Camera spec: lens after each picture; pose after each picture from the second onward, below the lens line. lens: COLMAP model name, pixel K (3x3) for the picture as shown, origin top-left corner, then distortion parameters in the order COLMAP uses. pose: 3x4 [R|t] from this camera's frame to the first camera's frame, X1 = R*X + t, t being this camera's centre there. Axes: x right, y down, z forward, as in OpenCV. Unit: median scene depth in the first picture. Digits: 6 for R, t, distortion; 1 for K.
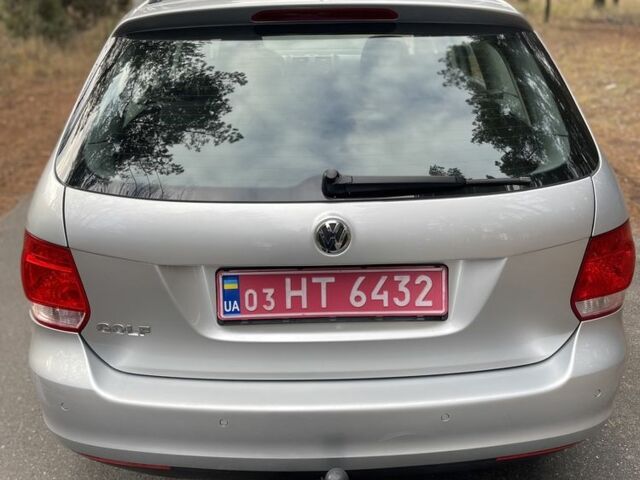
lens RADIAL K [[652.8, 0, 320.0], [0, 652.8, 240.0], [0, 0, 1]] dist [0.048494, -0.005286]
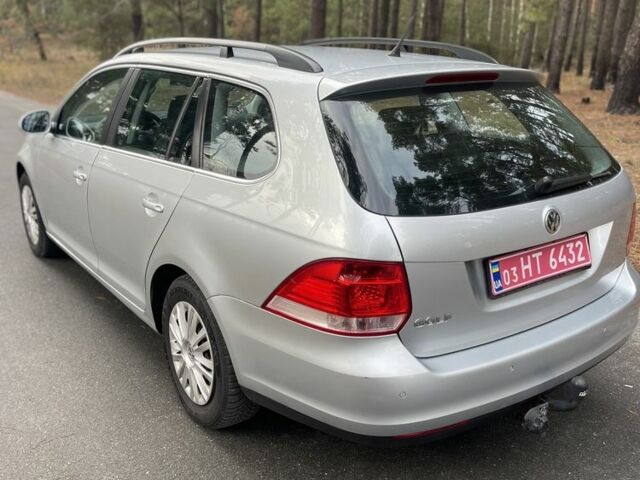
lens RADIAL K [[652.8, 0, 320.0], [0, 652.8, 240.0], [0, 0, 1]] dist [0.048494, -0.005286]
pose [[0.817269, -0.151112, 0.556091, -1.192059], [0.200049, 0.979390, -0.027867, -0.026486], [-0.540419, 0.134020, 0.830654, 0.045602]]
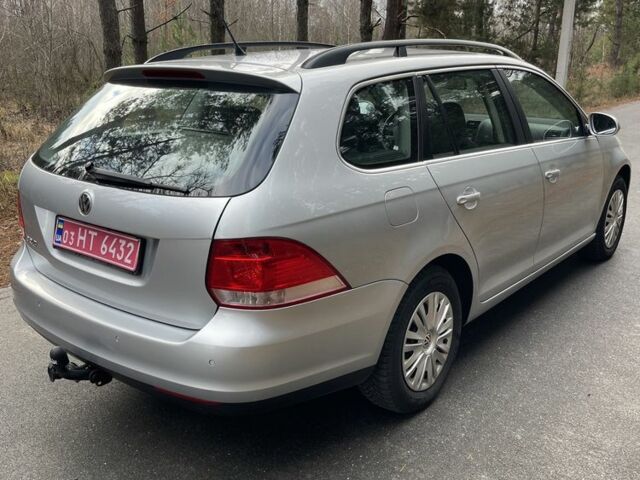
lens RADIAL K [[652.8, 0, 320.0], [0, 652.8, 240.0], [0, 0, 1]] dist [0.048494, -0.005286]
pose [[0.768806, 0.192340, -0.609871, 1.409749], [-0.255413, 0.966681, -0.017104, -0.036750], [0.586261, 0.168919, 0.792316, 0.057419]]
